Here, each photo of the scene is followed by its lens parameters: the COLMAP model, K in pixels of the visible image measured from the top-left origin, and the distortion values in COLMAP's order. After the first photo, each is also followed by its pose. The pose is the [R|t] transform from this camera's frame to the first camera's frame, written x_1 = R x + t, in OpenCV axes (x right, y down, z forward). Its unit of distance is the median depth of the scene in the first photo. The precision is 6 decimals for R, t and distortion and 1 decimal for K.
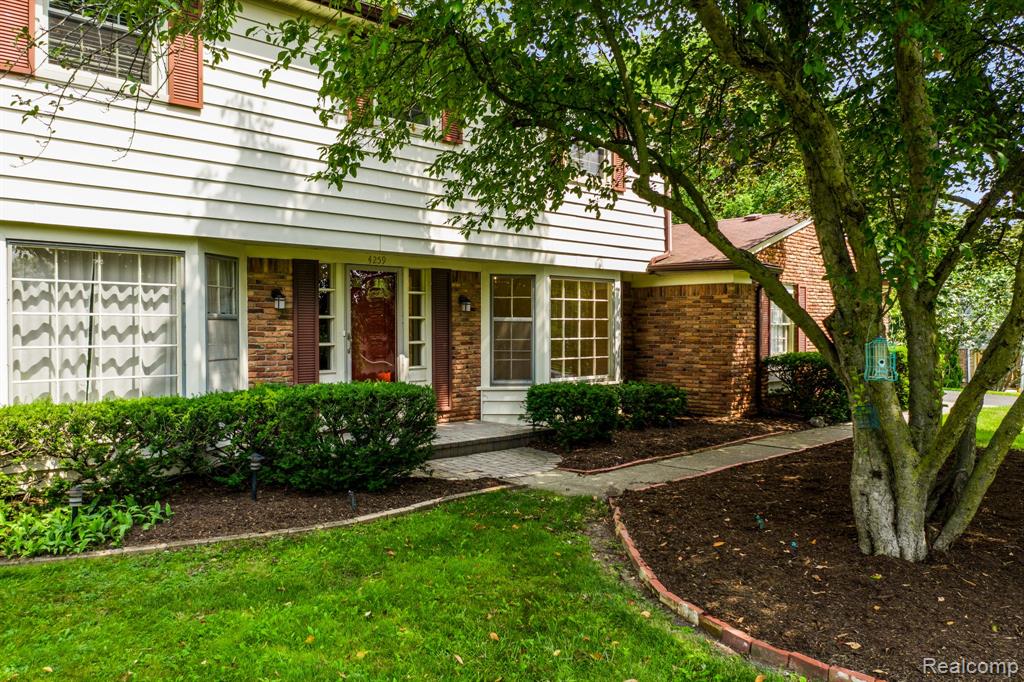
lens RADIAL K [[809.0, 0, 512.5], [0, 809.0, 341.2], [0, 0, 1]] dist [-0.007162, -0.007970]
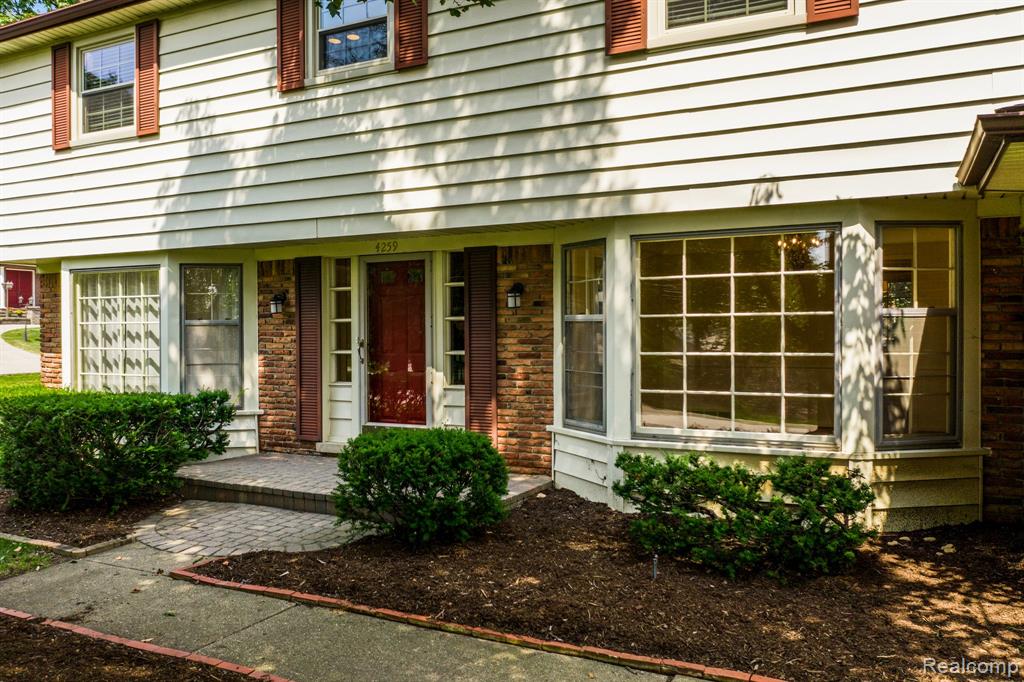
lens RADIAL K [[809.0, 0, 509.7], [0, 809.0, 339.7], [0, 0, 1]] dist [-0.007162, -0.007970]
pose [[0.302576, 0.010065, -0.953072, 0.654786], [-0.011386, 0.999911, 0.006945, -0.017499], [0.953057, 0.008750, 0.302664, 0.923842]]
